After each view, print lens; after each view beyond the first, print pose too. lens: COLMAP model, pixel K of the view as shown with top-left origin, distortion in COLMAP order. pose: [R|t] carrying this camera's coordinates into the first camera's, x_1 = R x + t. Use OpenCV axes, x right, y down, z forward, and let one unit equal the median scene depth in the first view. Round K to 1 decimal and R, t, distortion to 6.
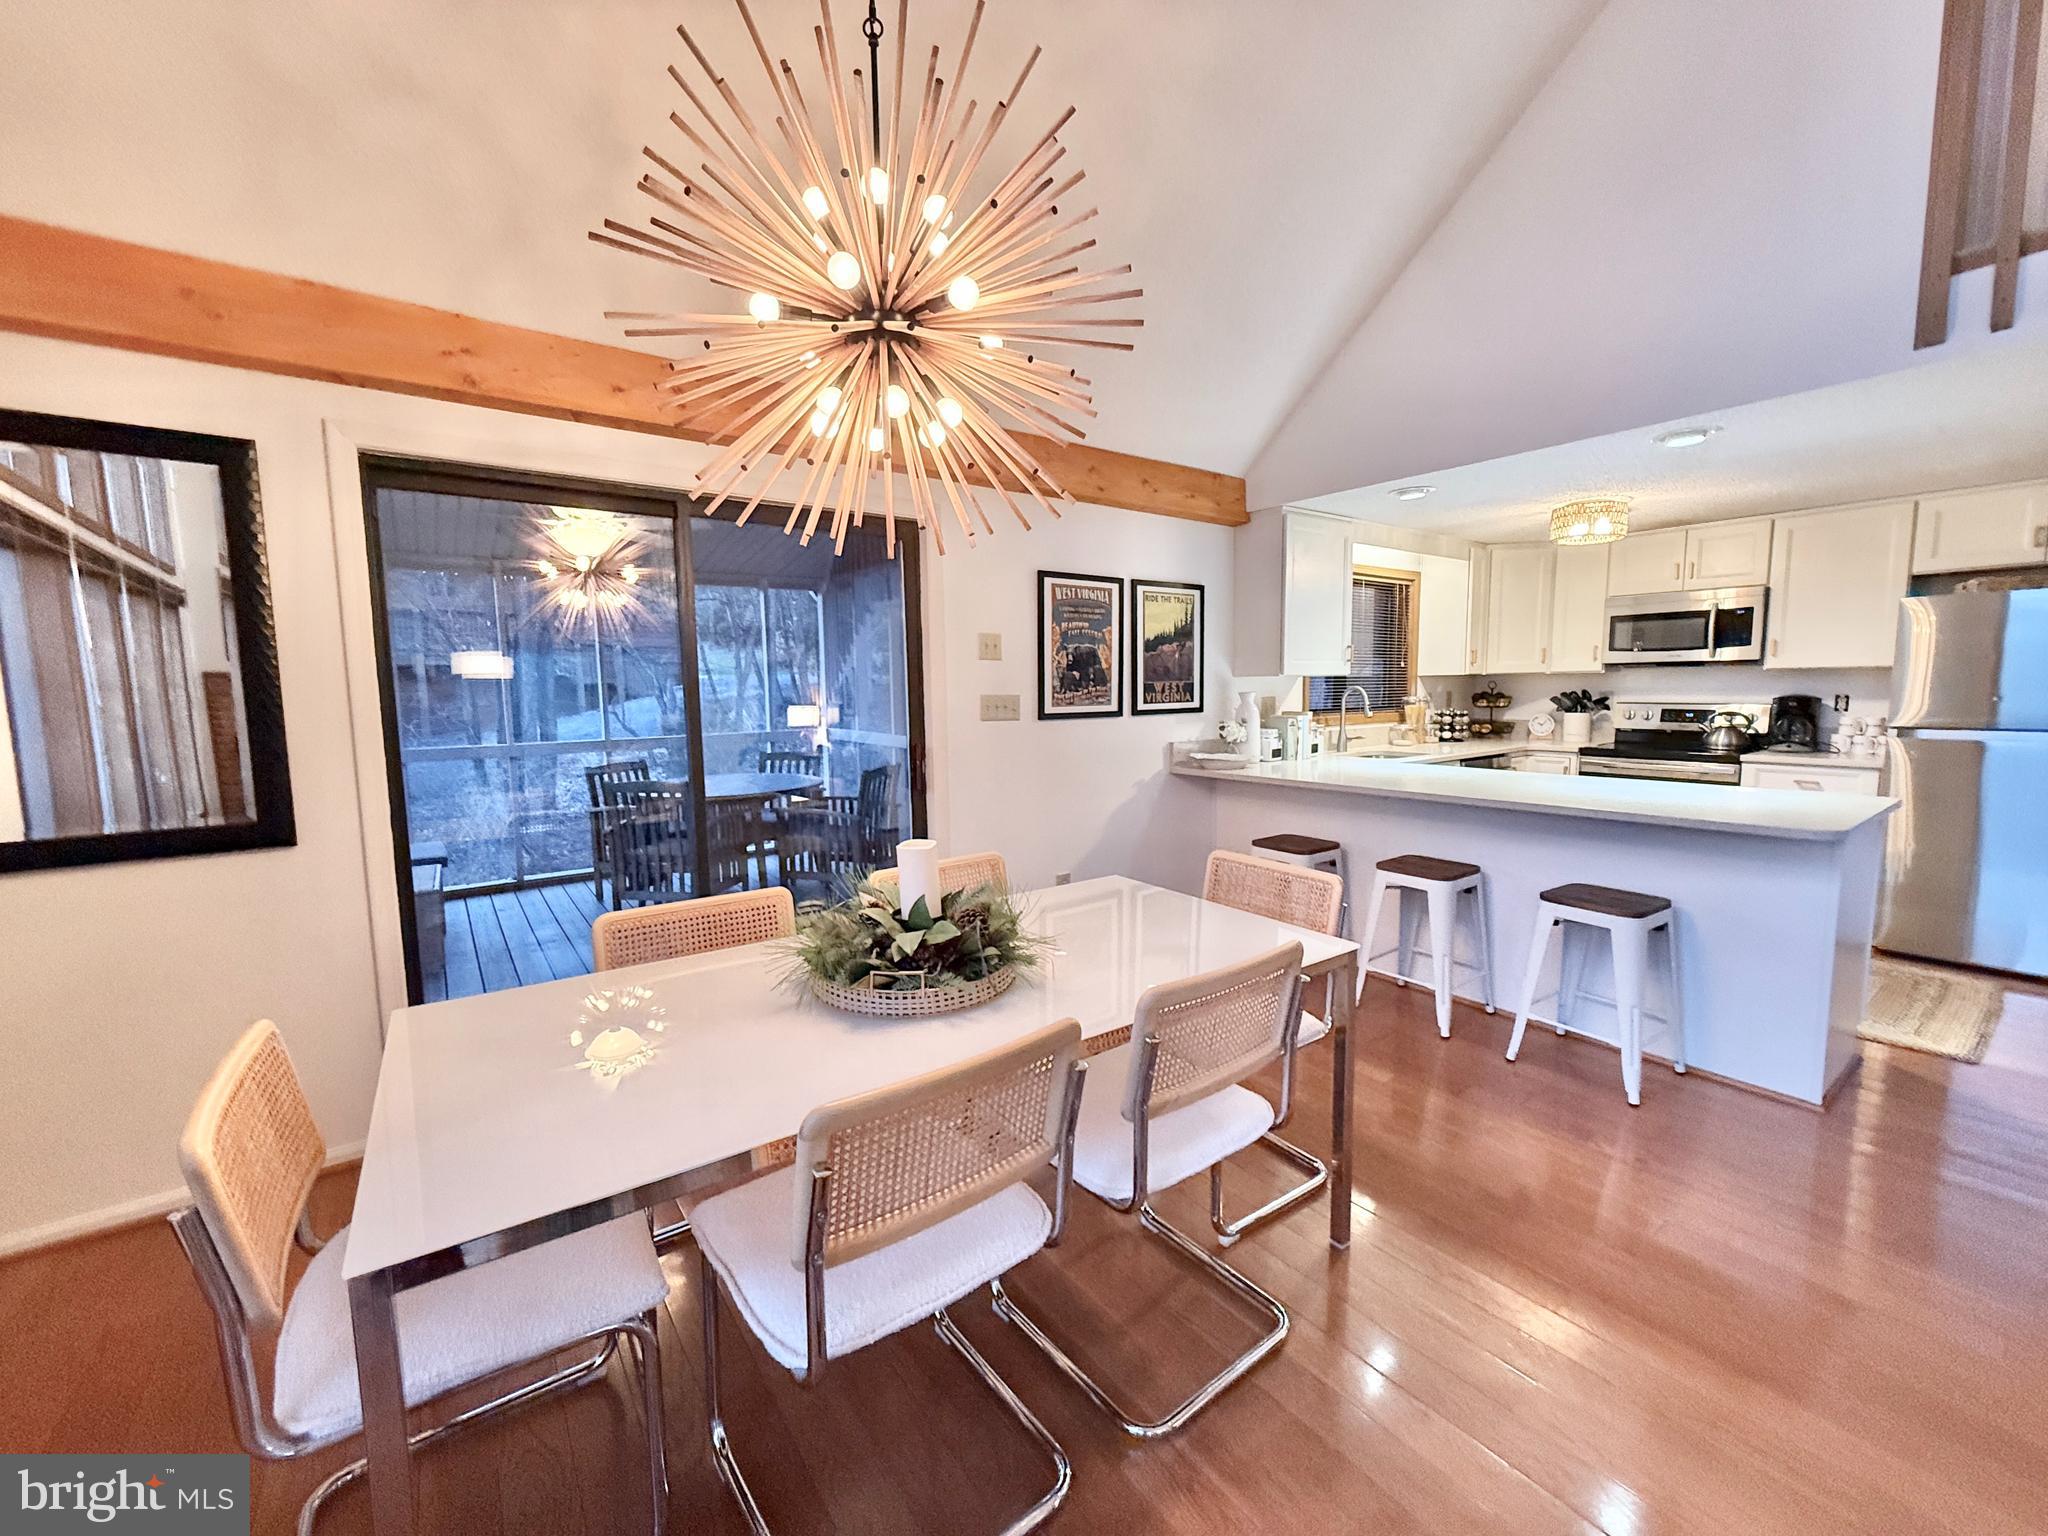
lens RADIAL K [[814.8, 0, 1024.0], [0, 814.8, 768.0], [0, 0, 1]] dist [-0.004114, -0.000339]
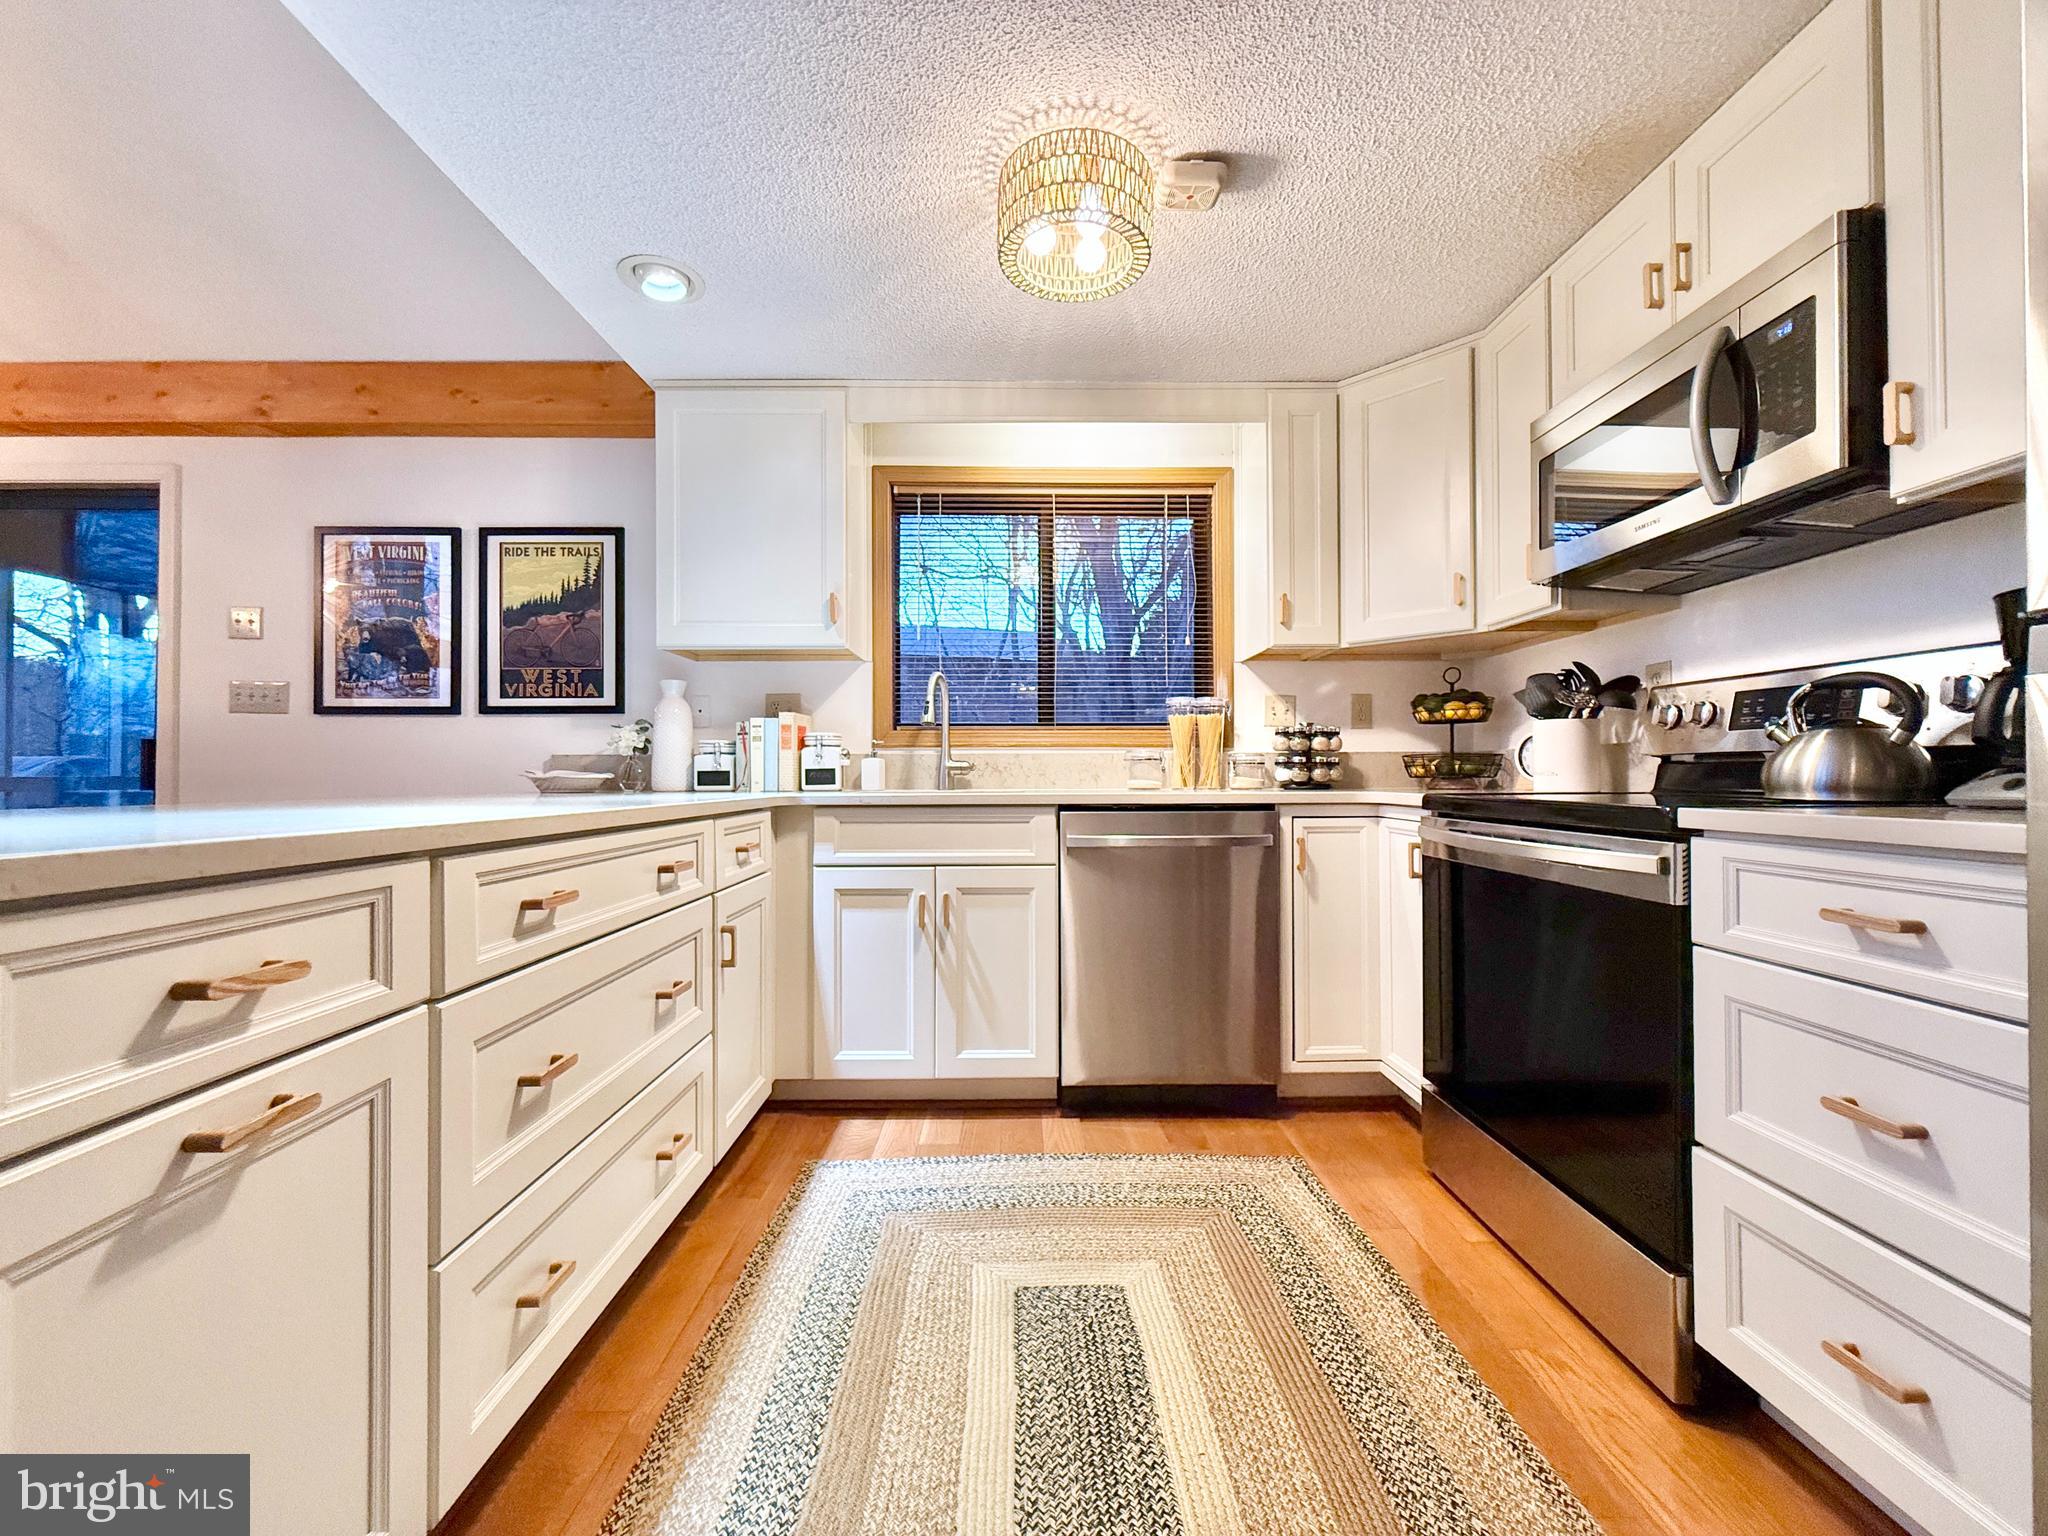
lens RADIAL K [[810.2, 0, 1024.0], [0, 810.2, 768.0], [0, 0, 1]] dist [-0.002964, -0.000583]
pose [[0.814790, 0.007422, -0.579709, 0.936430], [-0.066278, 0.994555, -0.080422, 0.008918], [0.575955, 0.103949, 0.810845, 0.699324]]
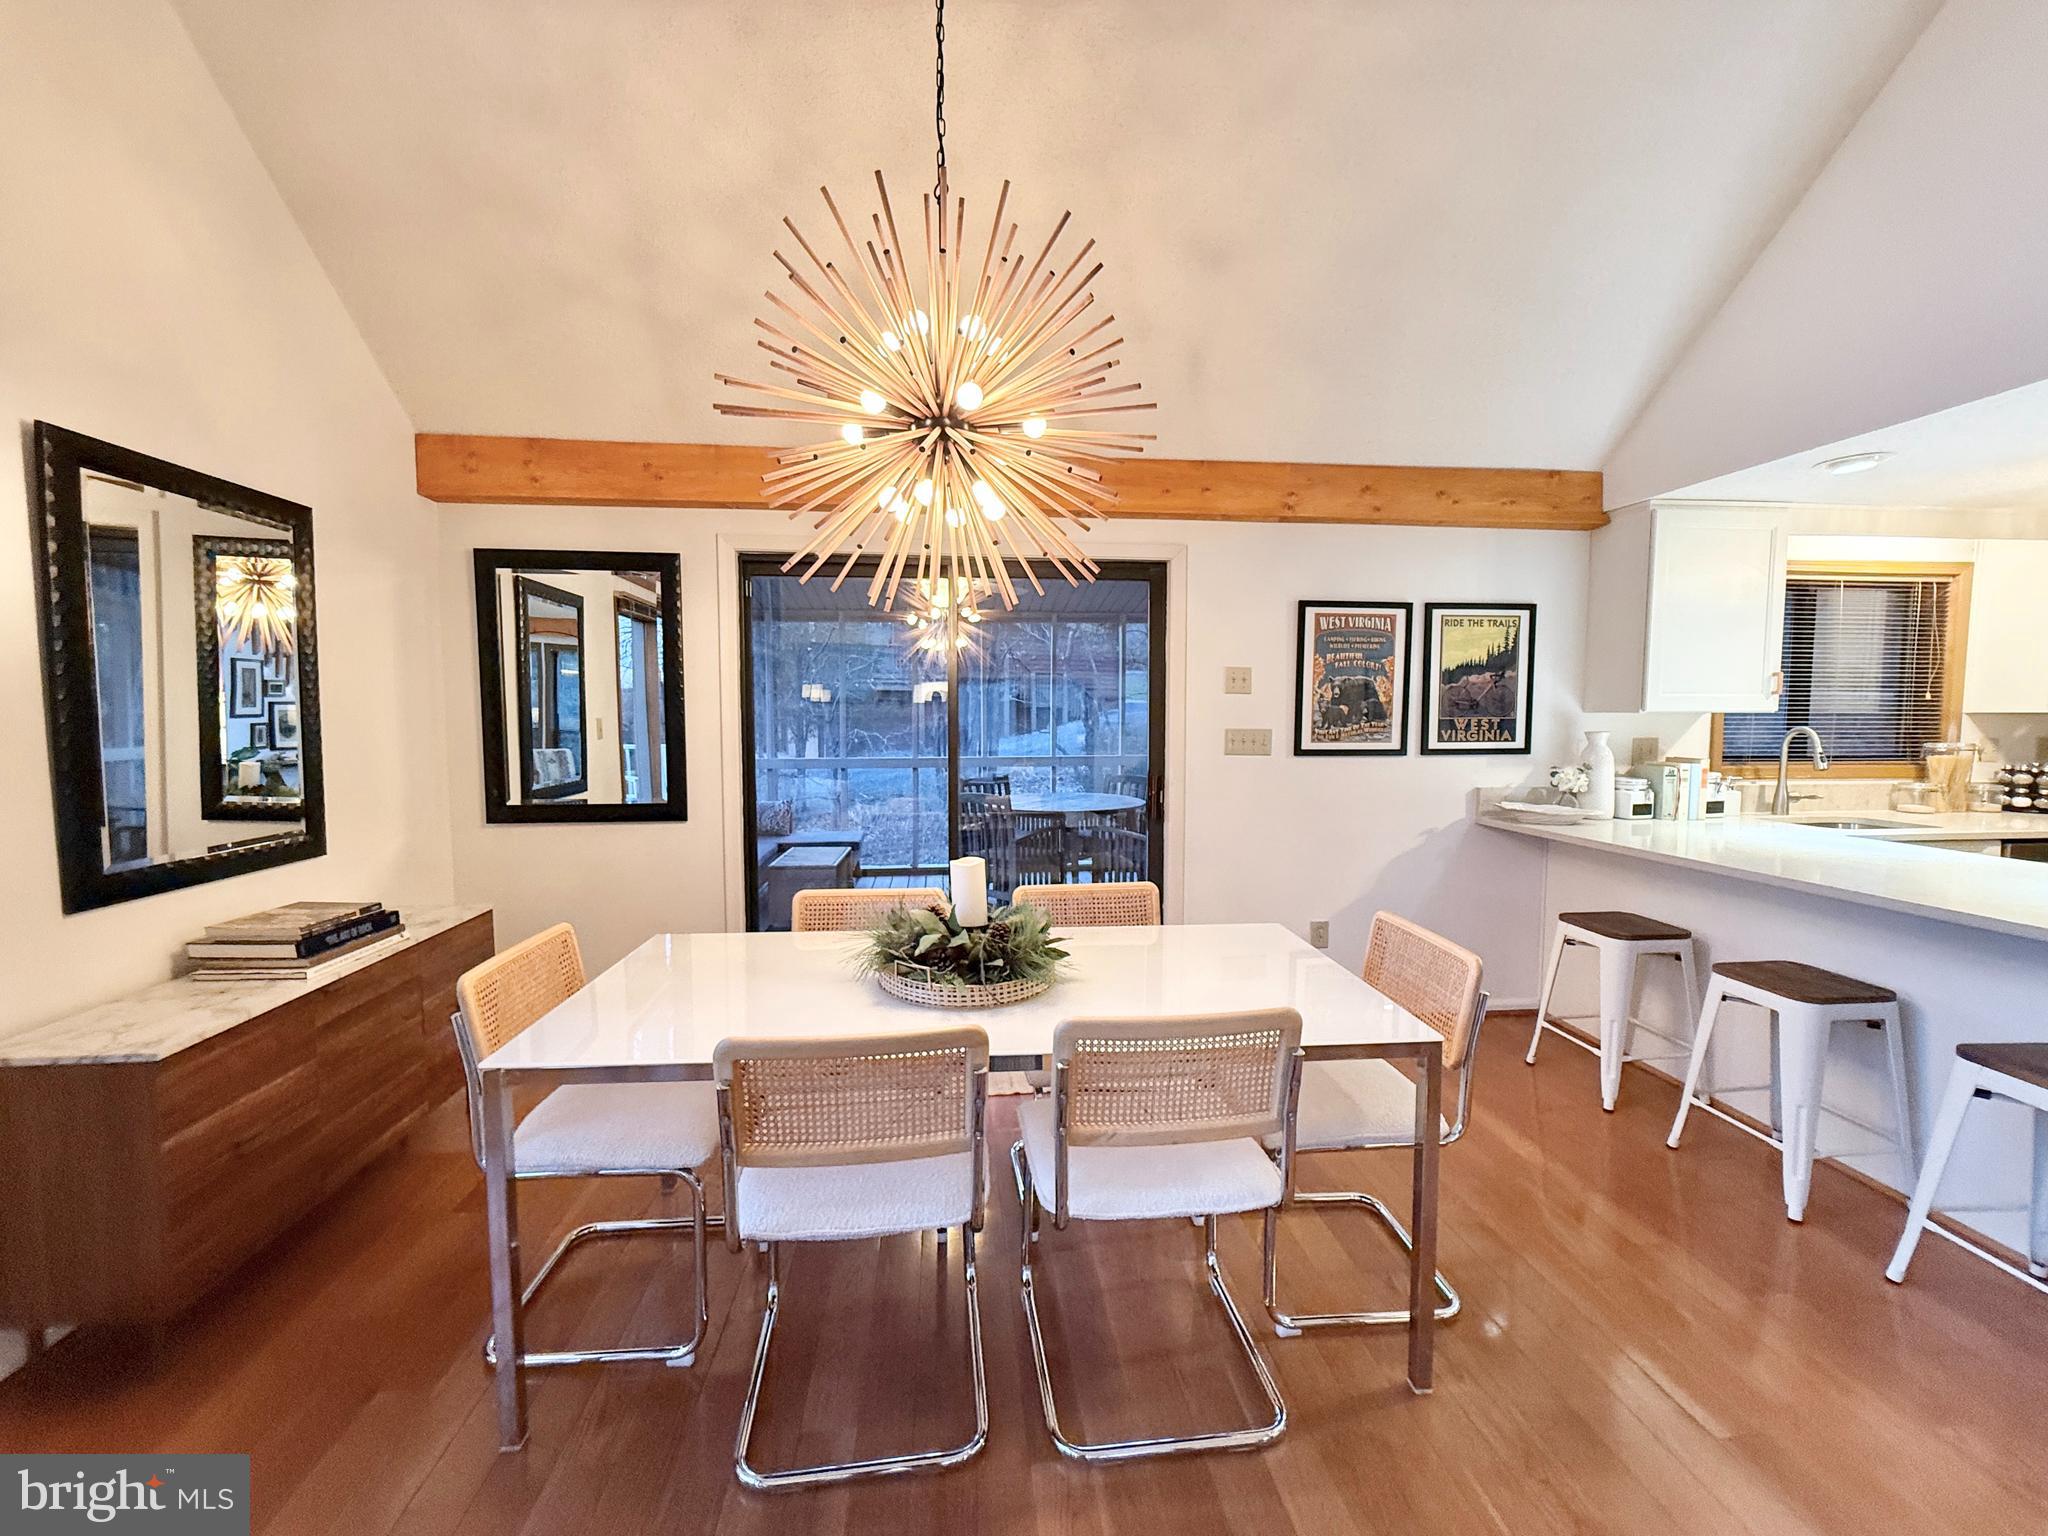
lens RADIAL K [[810.2, 0, 1024.0], [0, 810.2, 768.0], [0, 0, 1]] dist [-0.002964, -0.000583]
pose [[0.858941, 0.049346, -0.509692, 0.211229], [-0.063481, 0.997929, -0.010364, -0.013114], [0.508125, 0.041258, 0.860295, 0.017466]]
